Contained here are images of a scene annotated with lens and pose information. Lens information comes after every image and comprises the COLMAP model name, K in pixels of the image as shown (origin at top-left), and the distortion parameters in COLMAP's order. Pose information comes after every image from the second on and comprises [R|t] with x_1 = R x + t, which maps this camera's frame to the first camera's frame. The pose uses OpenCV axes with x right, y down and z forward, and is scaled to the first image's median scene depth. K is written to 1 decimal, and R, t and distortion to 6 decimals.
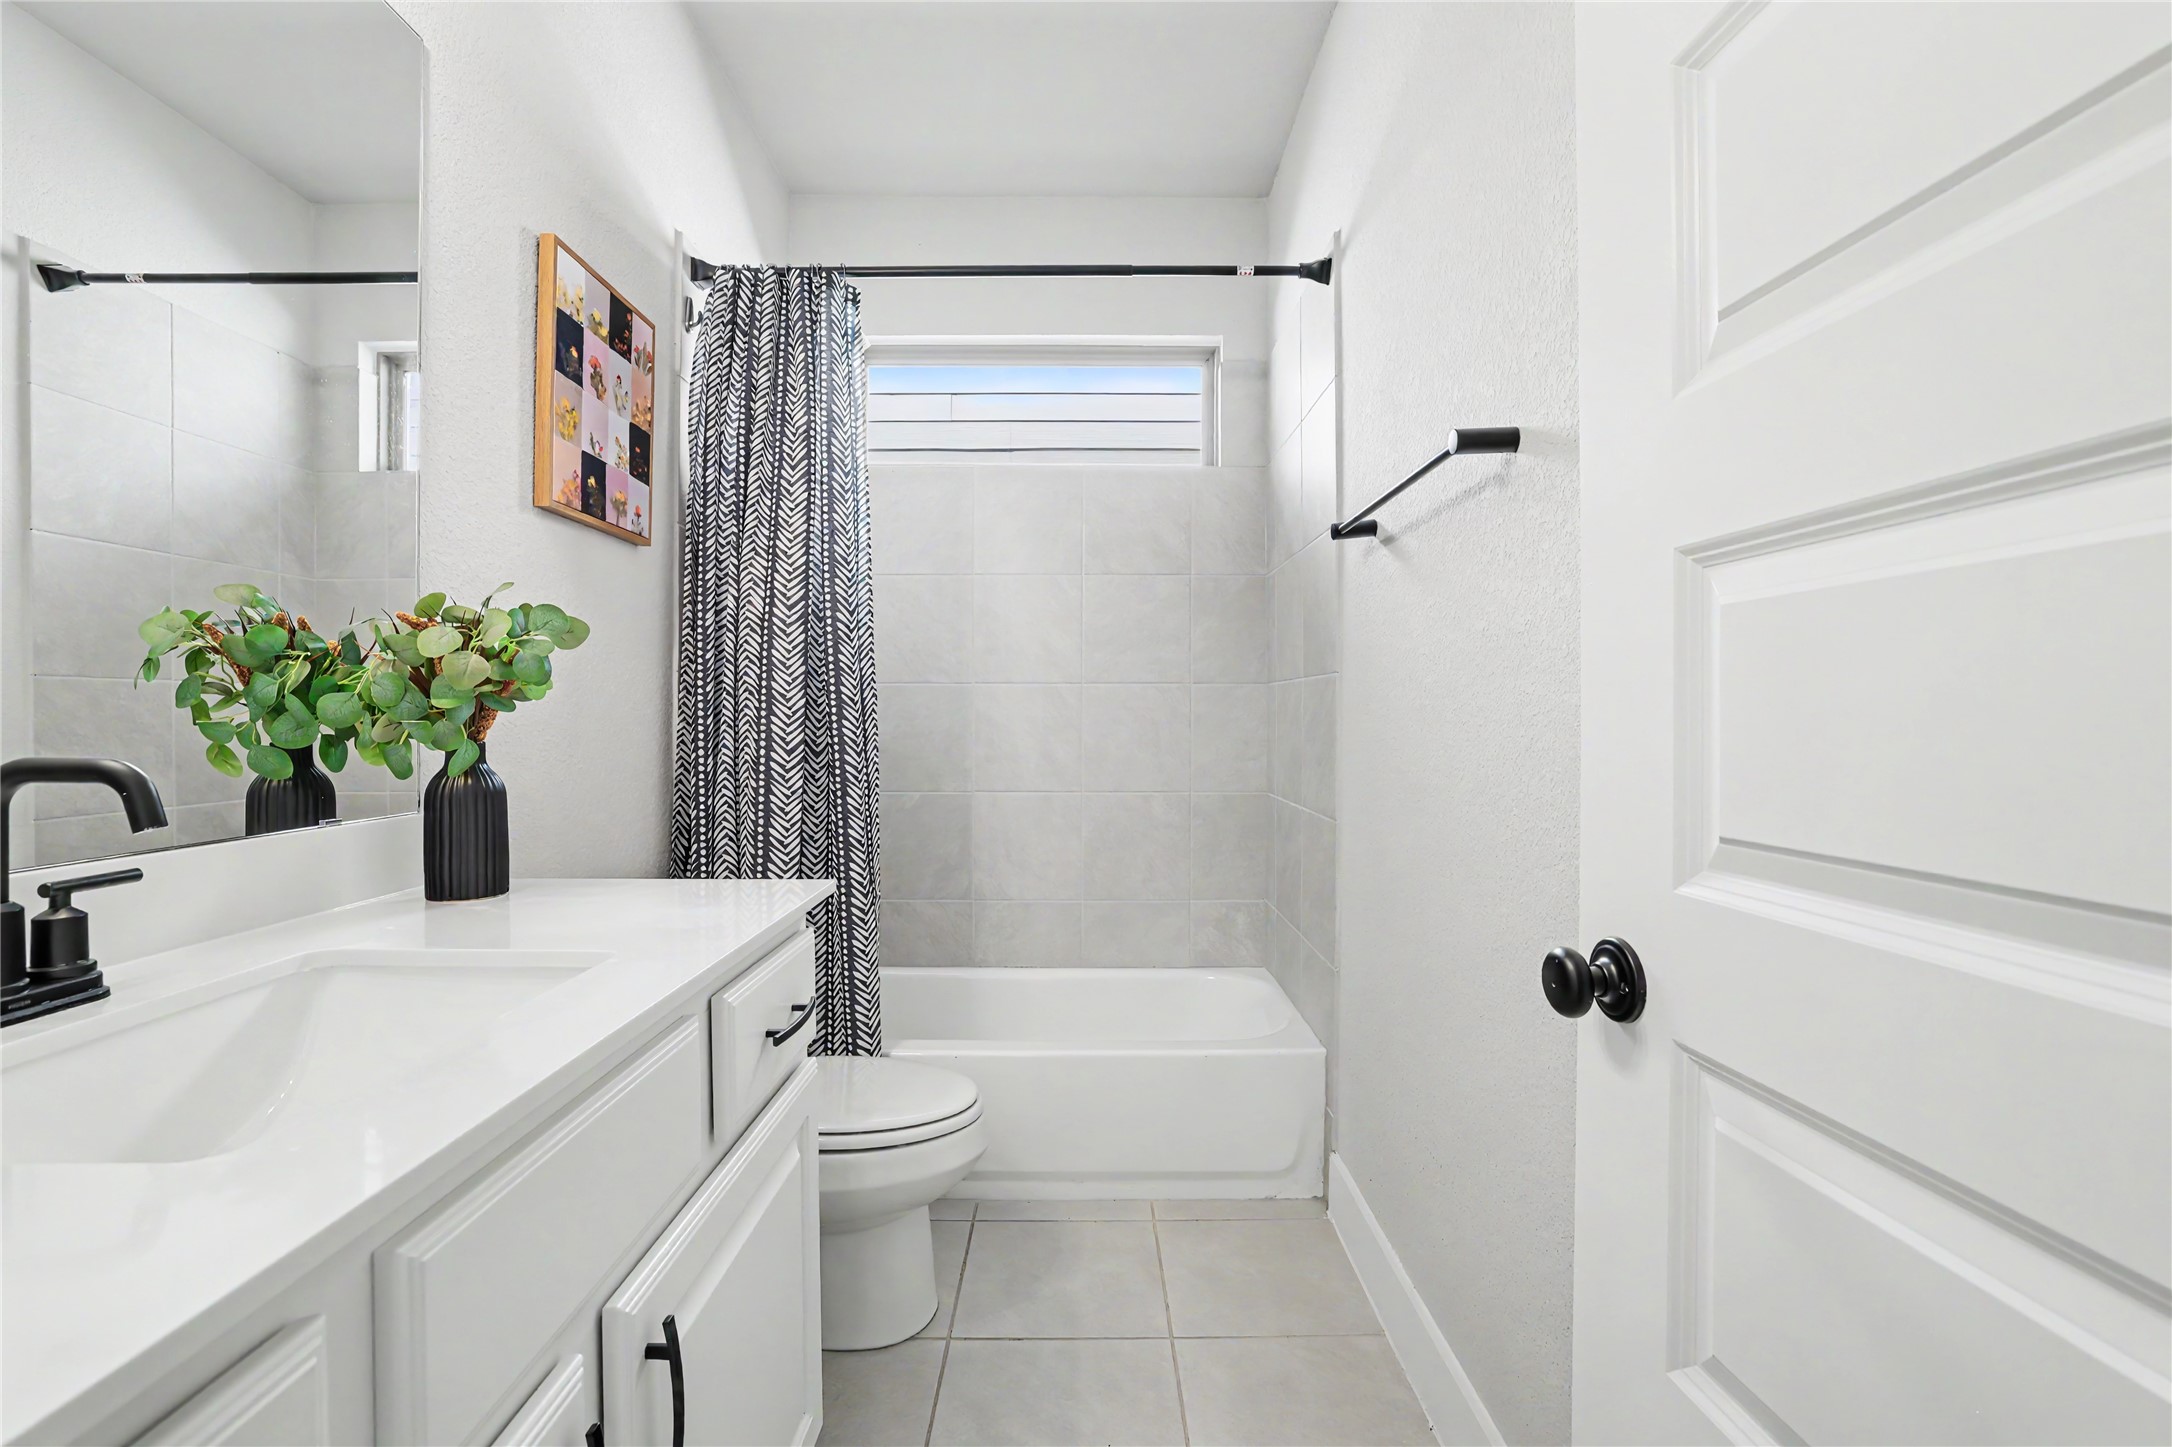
lens RADIAL K [[956.6, 0, 1082.7], [0, 956.6, 712.0], [0, 0, 1]] dist [-0.052965, 0.018054]
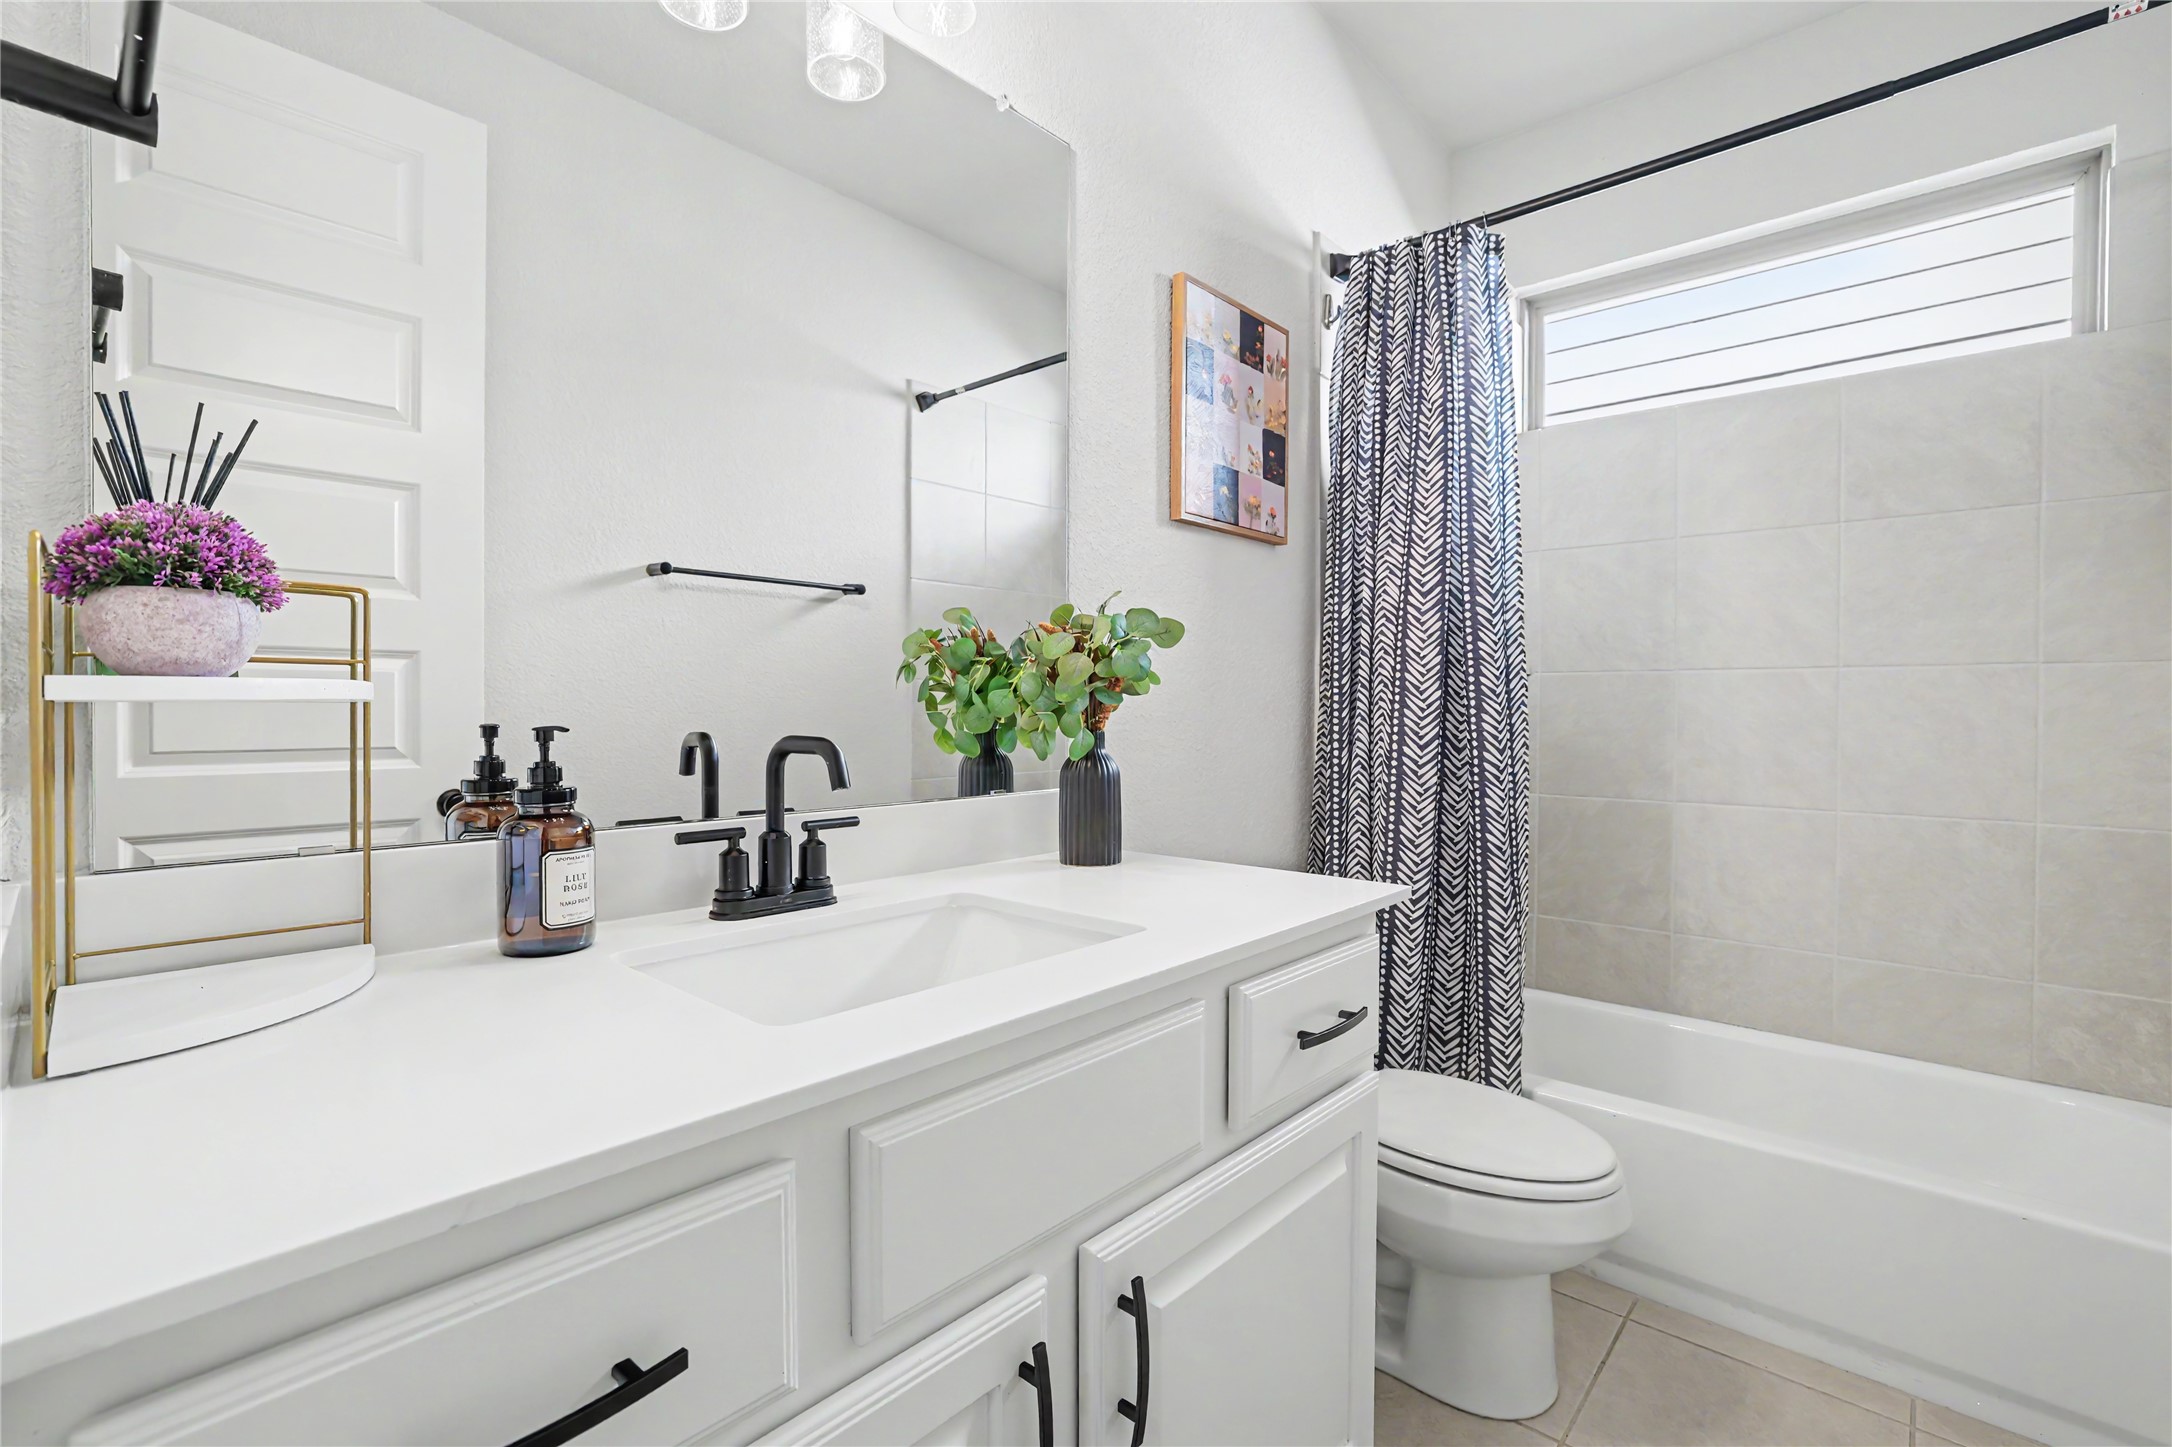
lens RADIAL K [[972.6, 0, 1079.8], [0, 972.6, 709.2], [0, 0, 1]] dist [-0.052125, 0.020592]
pose [[0.734283, 0.002969, -0.678837, 0.092921], [0.000310, 0.999989, 0.004709, -0.000226], [0.678844, -0.003668, 0.734274, 0.062464]]
